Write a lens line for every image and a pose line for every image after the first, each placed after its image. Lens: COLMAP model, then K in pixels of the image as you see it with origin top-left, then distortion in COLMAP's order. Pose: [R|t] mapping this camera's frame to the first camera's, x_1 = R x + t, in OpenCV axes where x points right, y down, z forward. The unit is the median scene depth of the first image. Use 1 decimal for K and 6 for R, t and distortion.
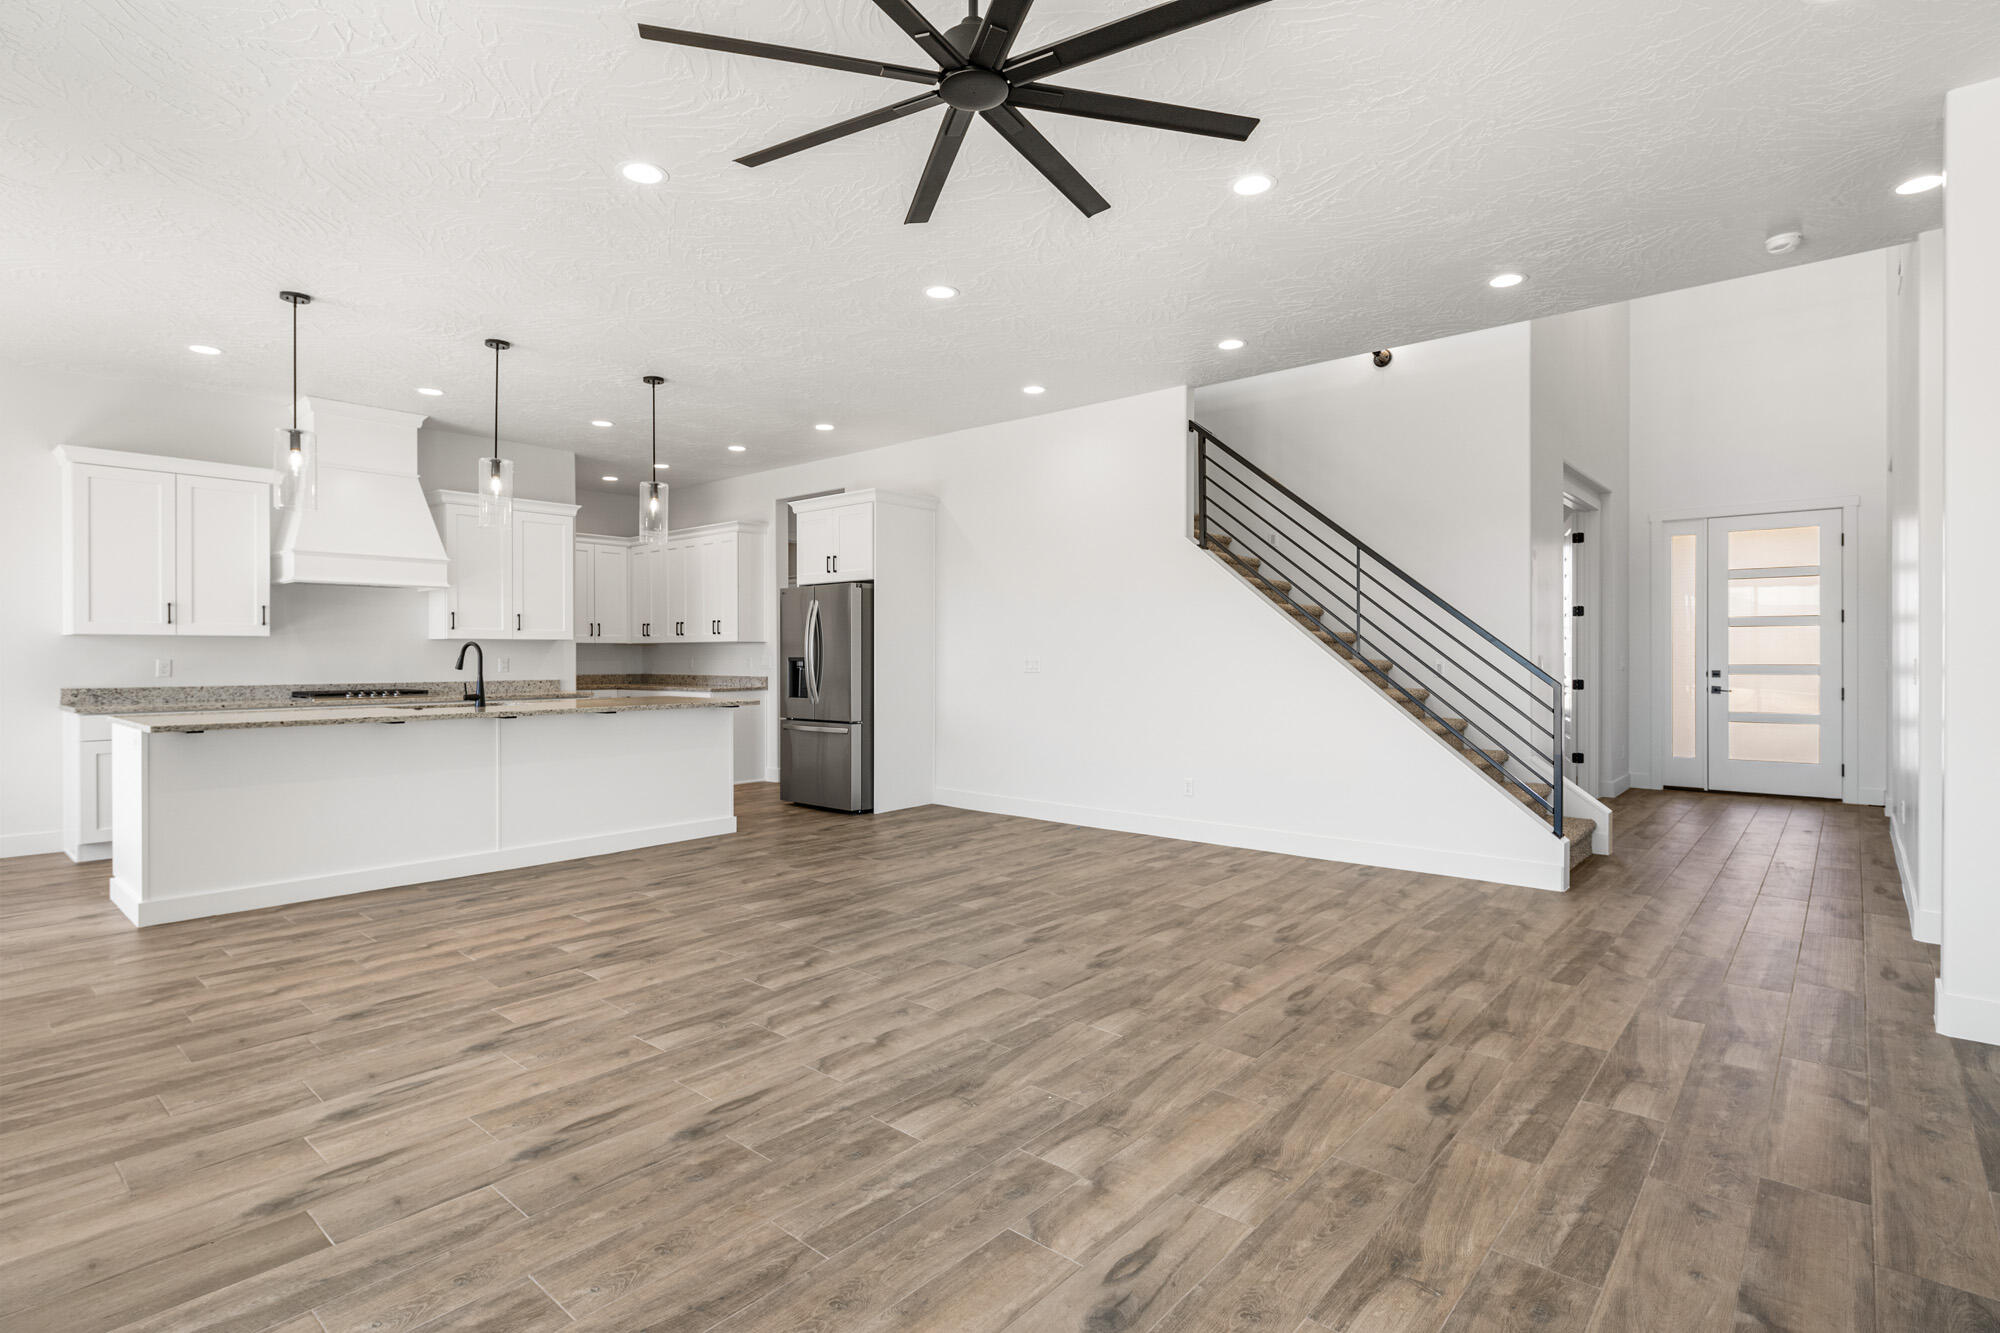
lens RADIAL K [[986.3, 0, 991.4], [0, 986.3, 661.1], [0, 0, 1]] dist [0.000423, -0.003441]
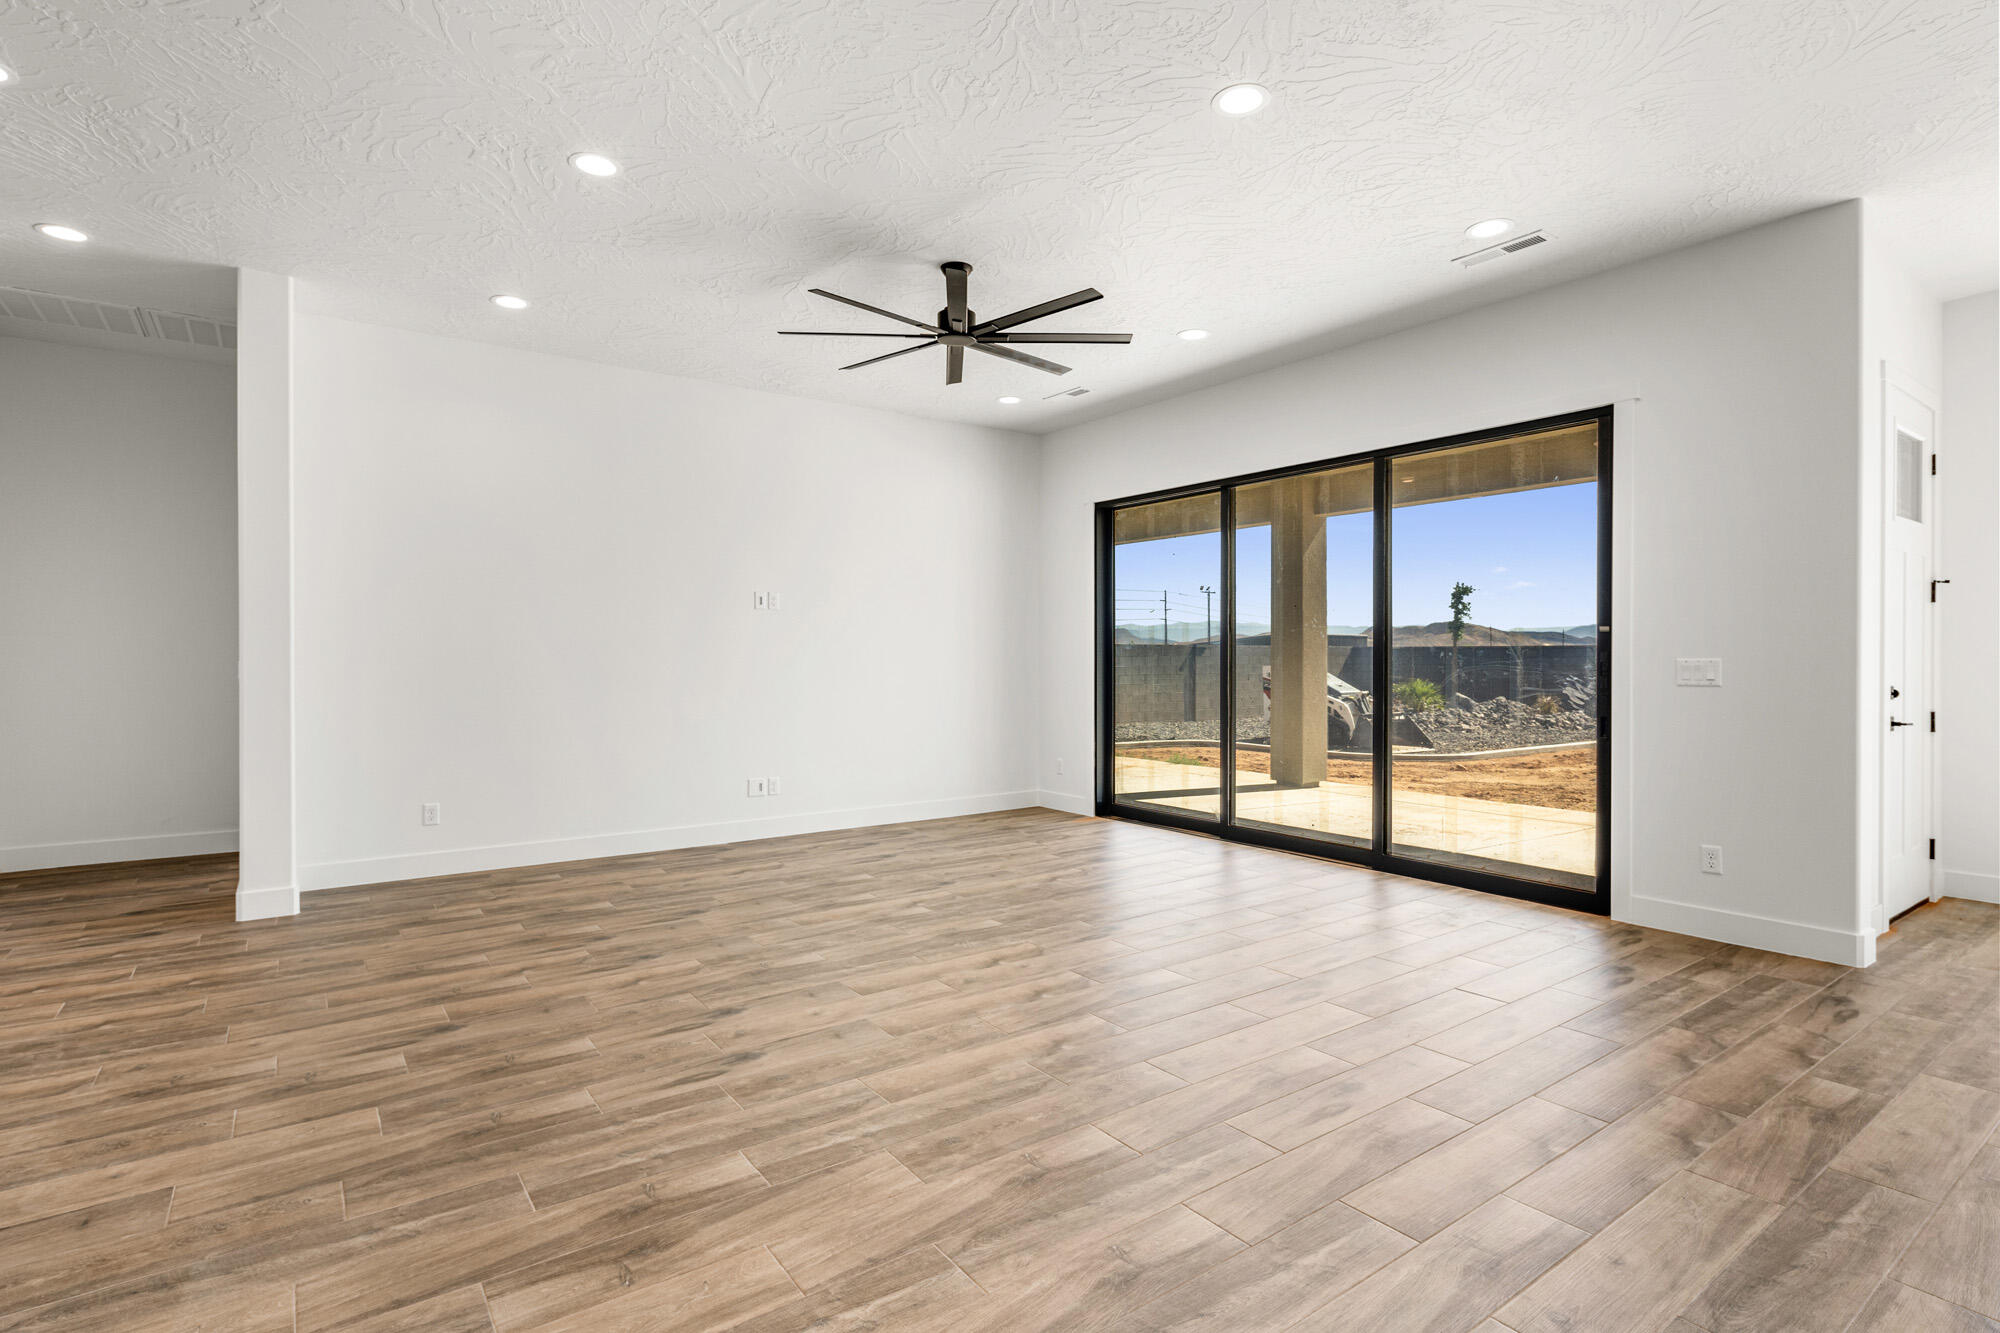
lens RADIAL K [[986.3, 0, 986.4], [0, 986.3, 660.3], [0, 0, 1]] dist [0.000423, -0.003441]
pose [[-0.973383, 0.001207, 0.229182, -0.315875], [0.003383, 0.999953, 0.009099, -0.010604], [-0.229160, 0.009632, -0.973341, 1.799117]]
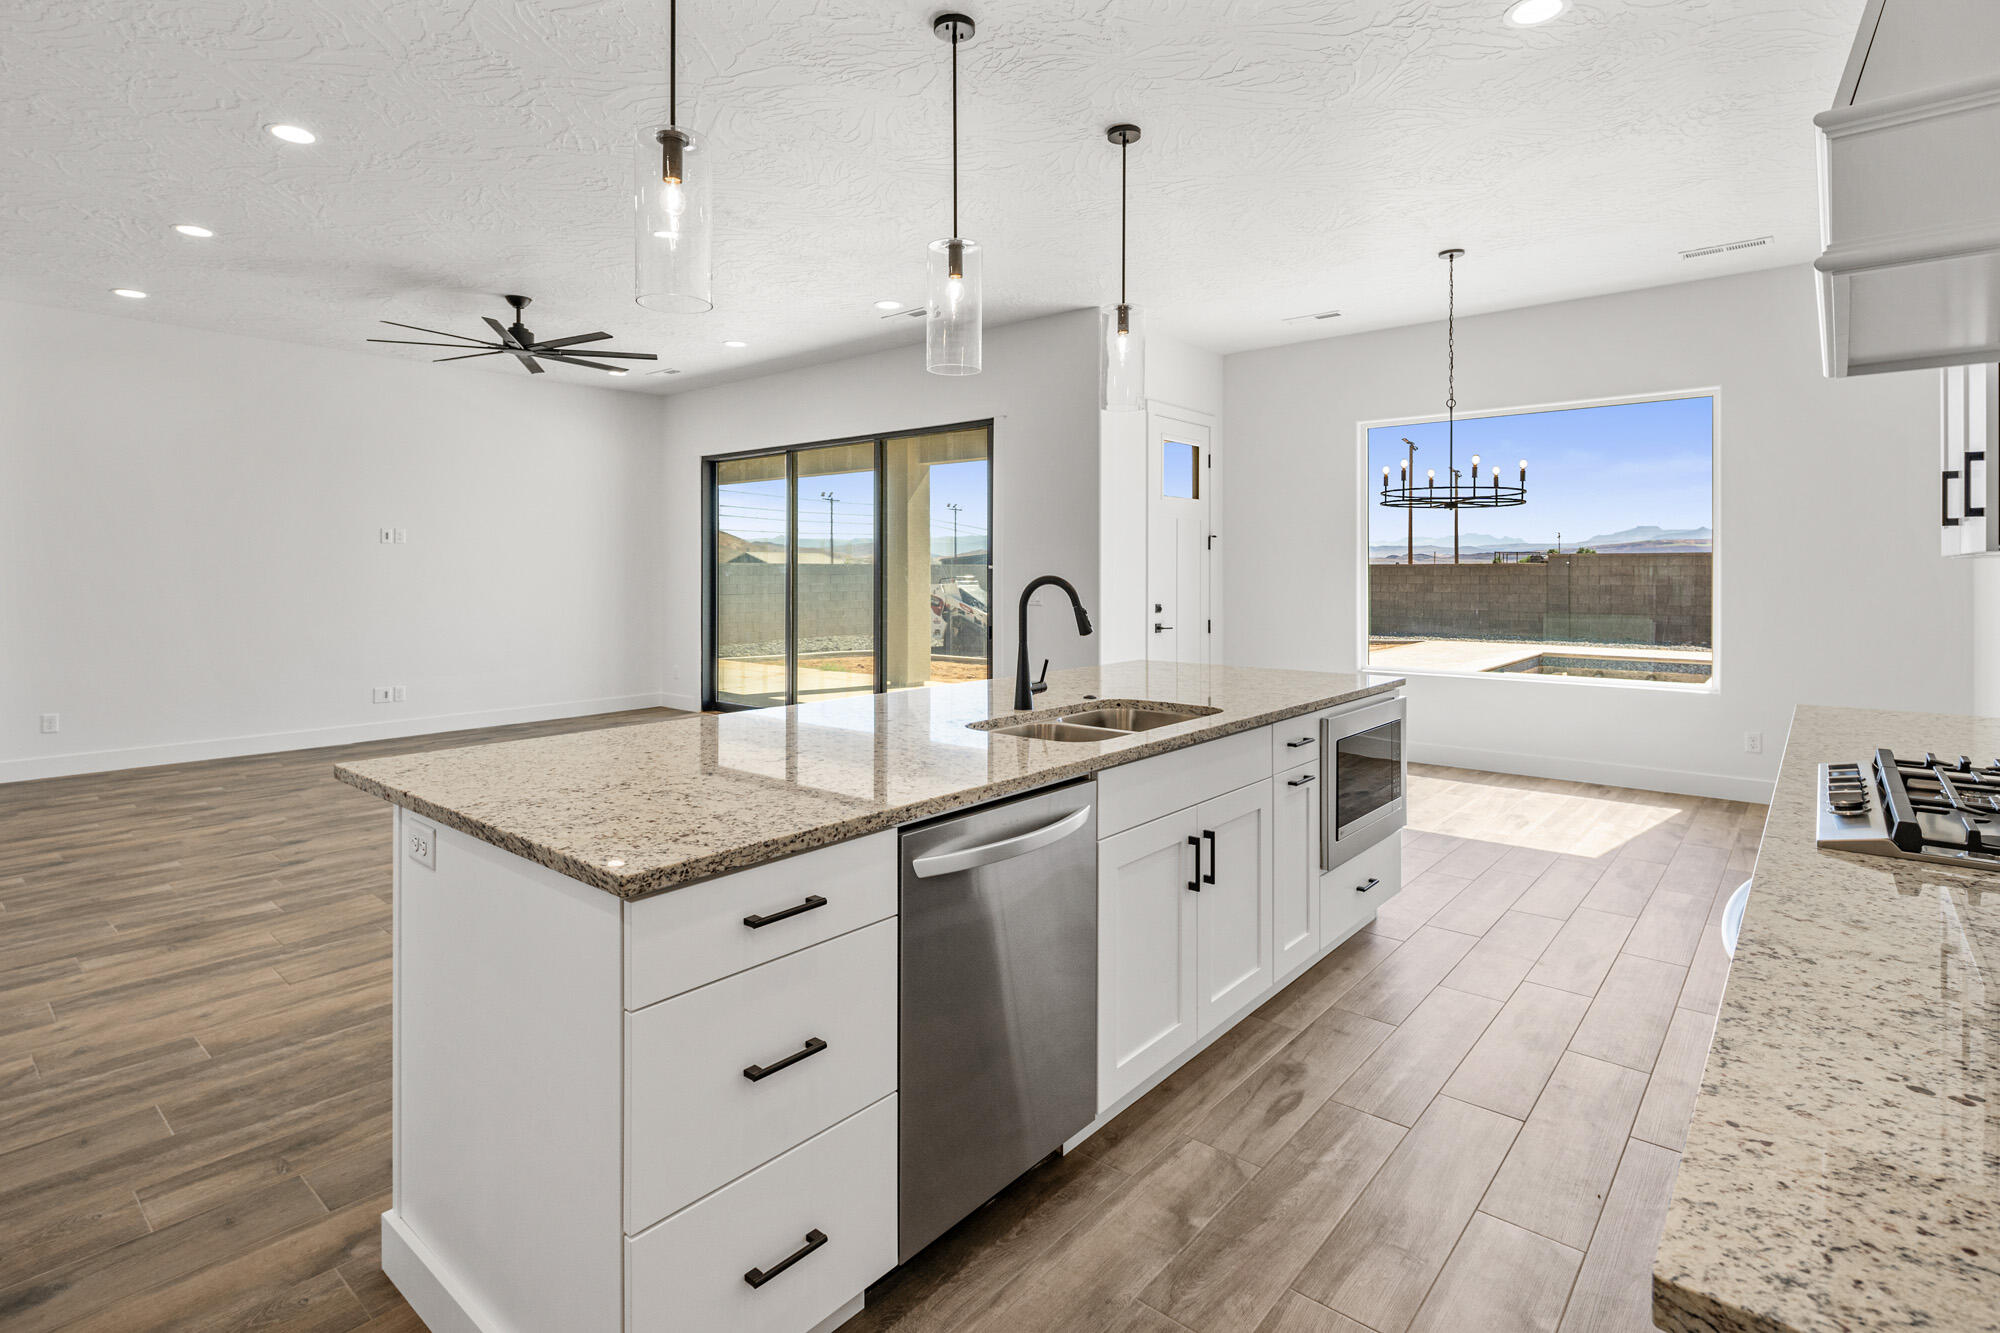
lens RADIAL K [[986.3, 0, 989.5], [0, 986.3, 566.0], [0, 0, 1]] dist [0.000423, -0.003441]
pose [[-0.999909, 0.001359, -0.013424, -0.760450], [0.001337, 0.999998, 0.001608, -0.041974], [0.013426, 0.001590, -0.999909, 2.267170]]
